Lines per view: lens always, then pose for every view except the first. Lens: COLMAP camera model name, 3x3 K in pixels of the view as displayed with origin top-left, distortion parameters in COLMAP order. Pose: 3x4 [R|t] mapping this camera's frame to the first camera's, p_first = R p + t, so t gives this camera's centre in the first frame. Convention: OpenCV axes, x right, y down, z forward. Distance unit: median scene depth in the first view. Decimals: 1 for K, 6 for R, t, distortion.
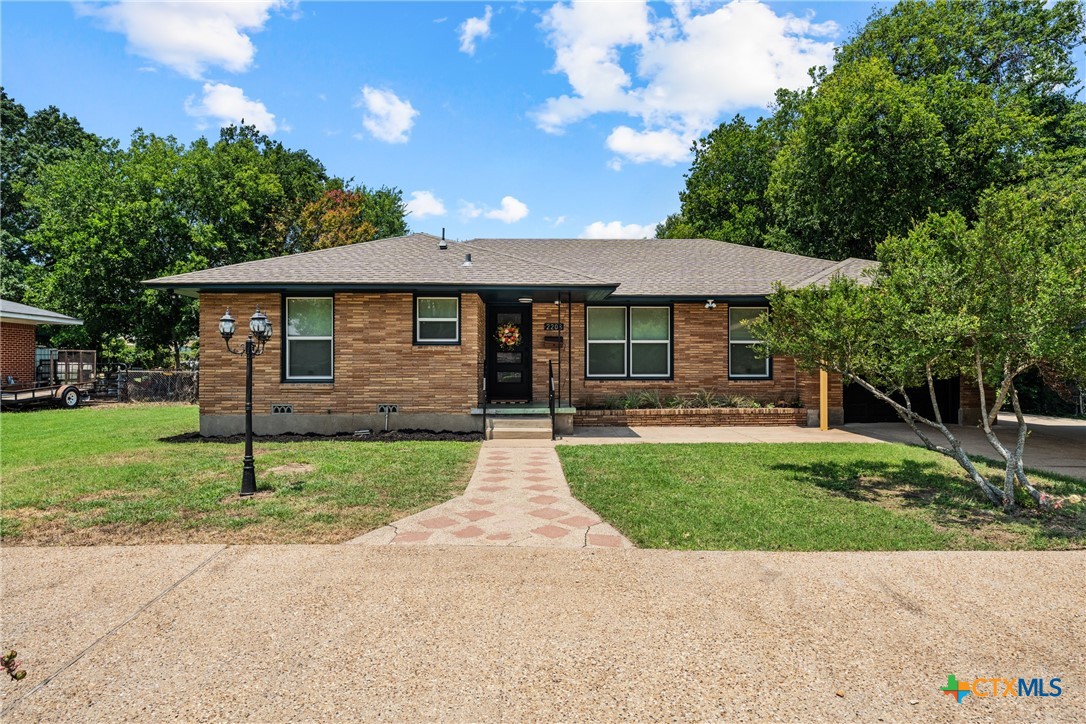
lens RADIAL K [[626.3, 0, 541.0], [0, 626.3, 362.0], [0, 0, 1]] dist [0.000209, 0.000028]
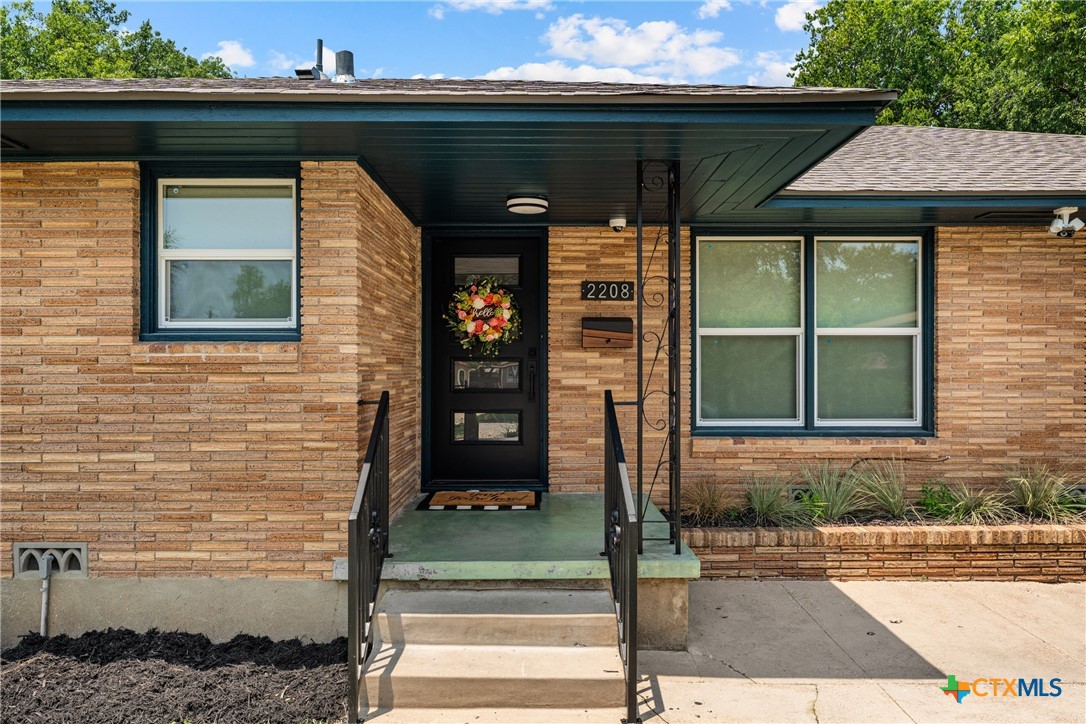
lens RADIAL K [[751.8, 0, 542.8], [0, 751.8, 360.8], [0, 0, 1]] dist [-0.007759, -0.001357]
pose [[0.999763, -0.000421, -0.021745, -0.007623], [0.000339, 0.999993, -0.003737, -0.014007], [0.021746, 0.003728, 0.999757, 0.565878]]
